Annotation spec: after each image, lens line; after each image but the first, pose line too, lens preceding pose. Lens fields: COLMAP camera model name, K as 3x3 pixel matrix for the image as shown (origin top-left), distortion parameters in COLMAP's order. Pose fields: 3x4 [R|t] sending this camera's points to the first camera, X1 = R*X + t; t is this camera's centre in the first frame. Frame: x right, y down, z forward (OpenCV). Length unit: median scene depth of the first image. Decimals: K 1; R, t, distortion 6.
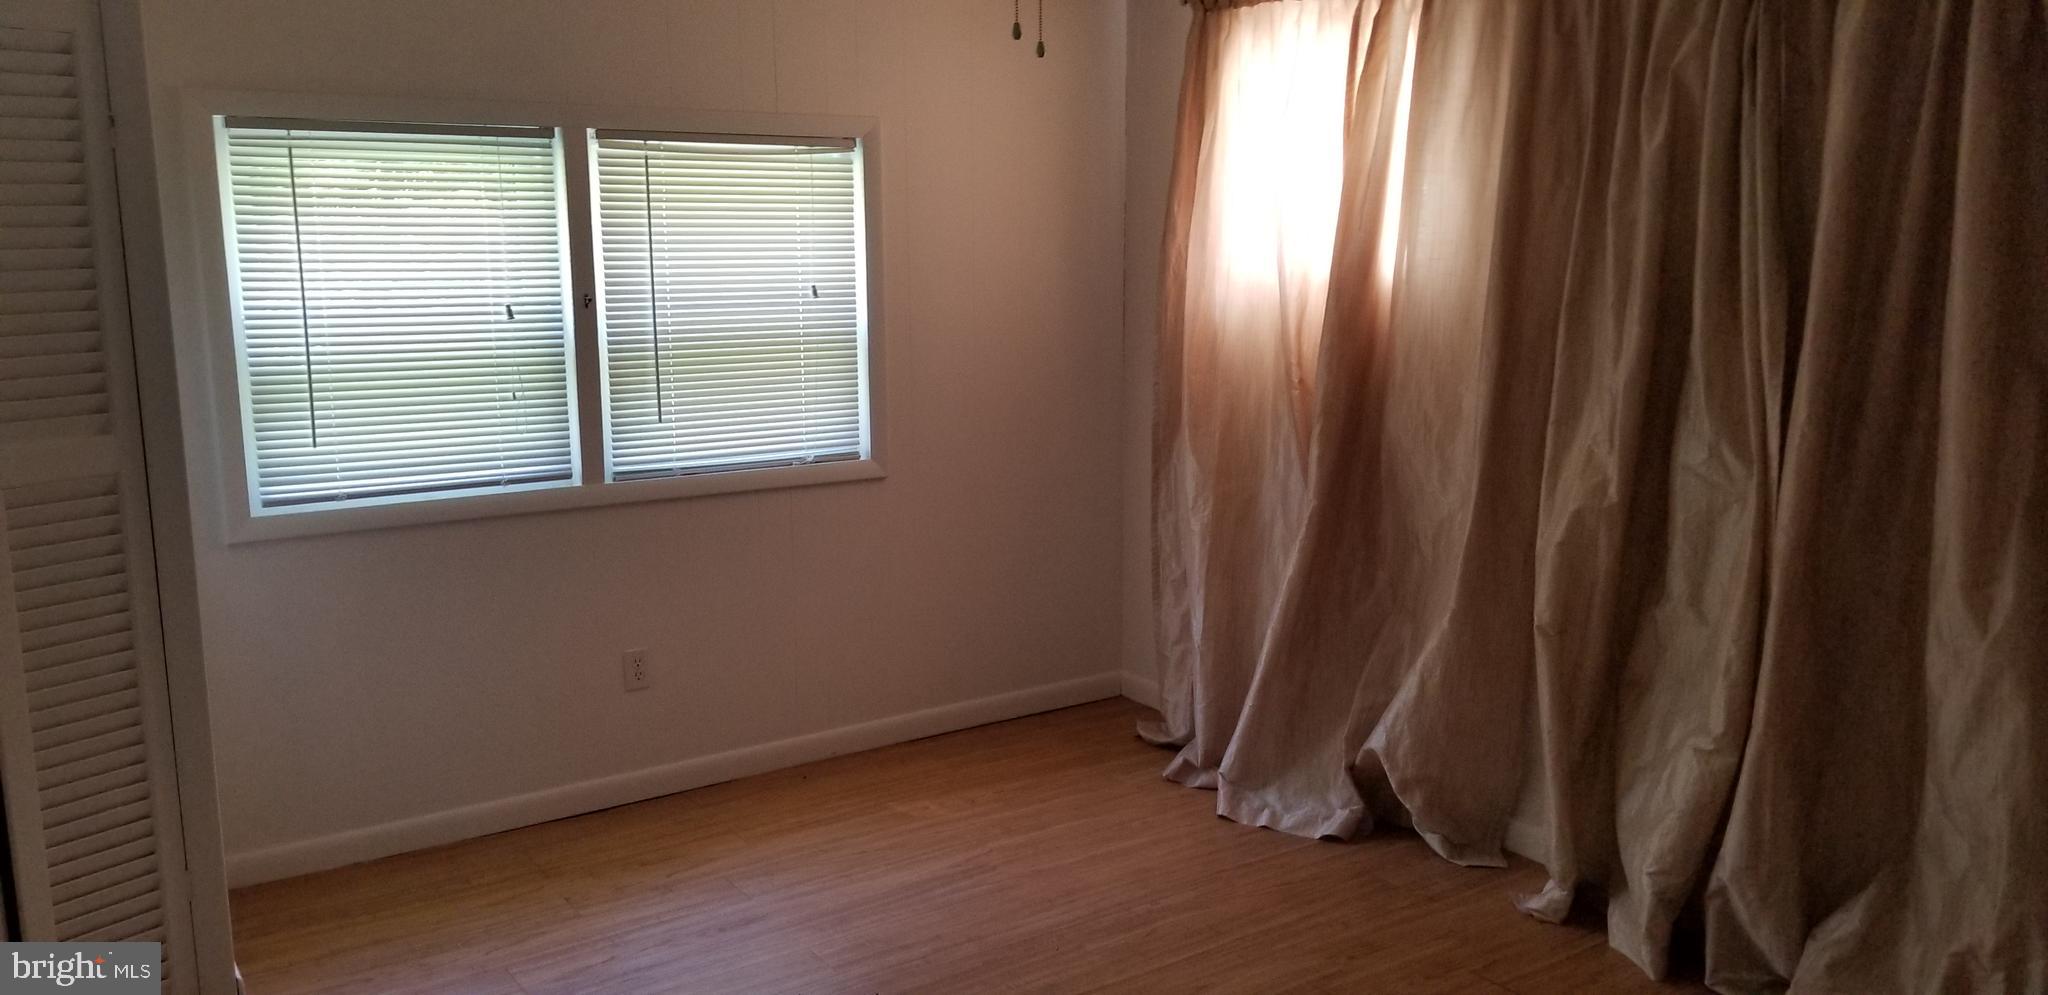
lens RADIAL K [[1630.3, 0, 1023.0], [0, 1630.3, 515.2], [0, 0, 1]] dist [0.094958, -0.124472]
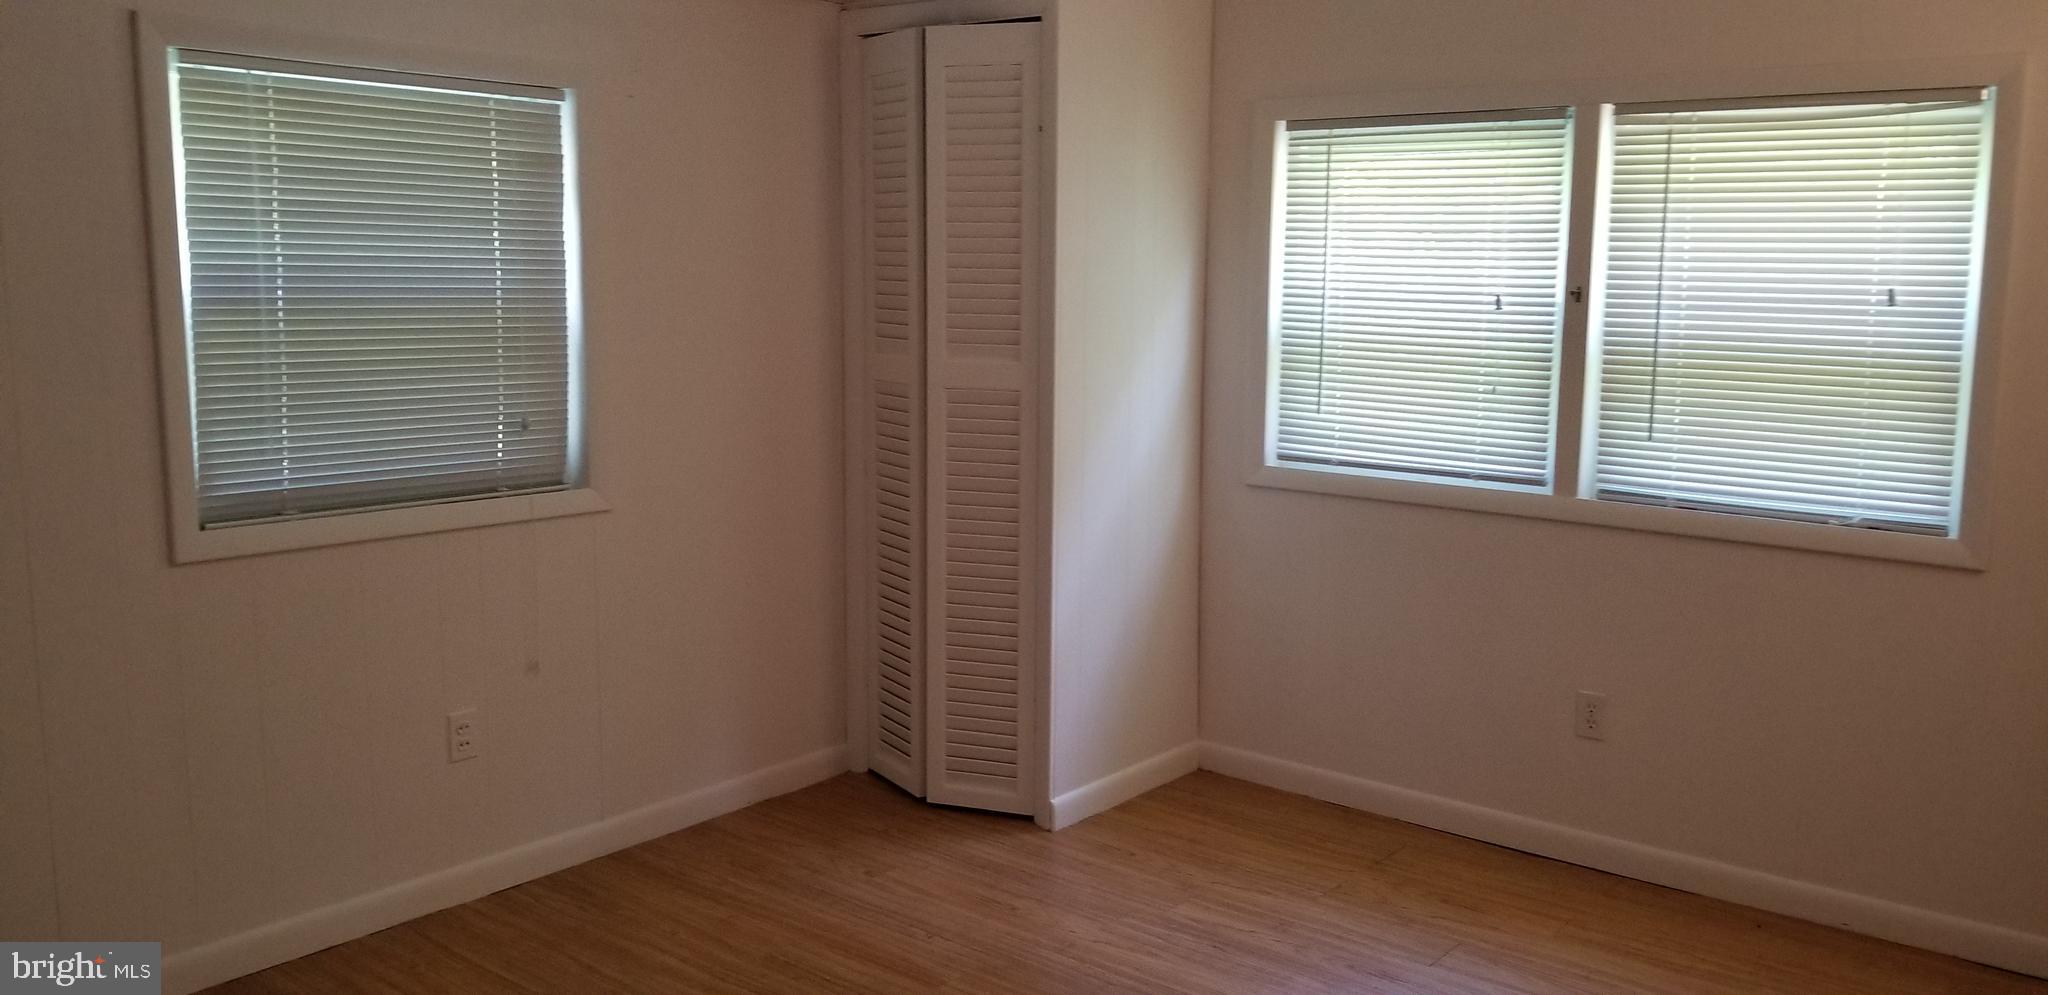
lens RADIAL K [[1630.3, 0, 1023.3], [0, 1630.3, 488.5], [0, 0, 1]] dist [0.094958, -0.124472]
pose [[0.275513, 0.144778, -0.950332, 0.524391], [-0.186067, 0.977930, 0.095039, -0.054502], [0.943118, 0.150641, 0.296371, 0.451904]]
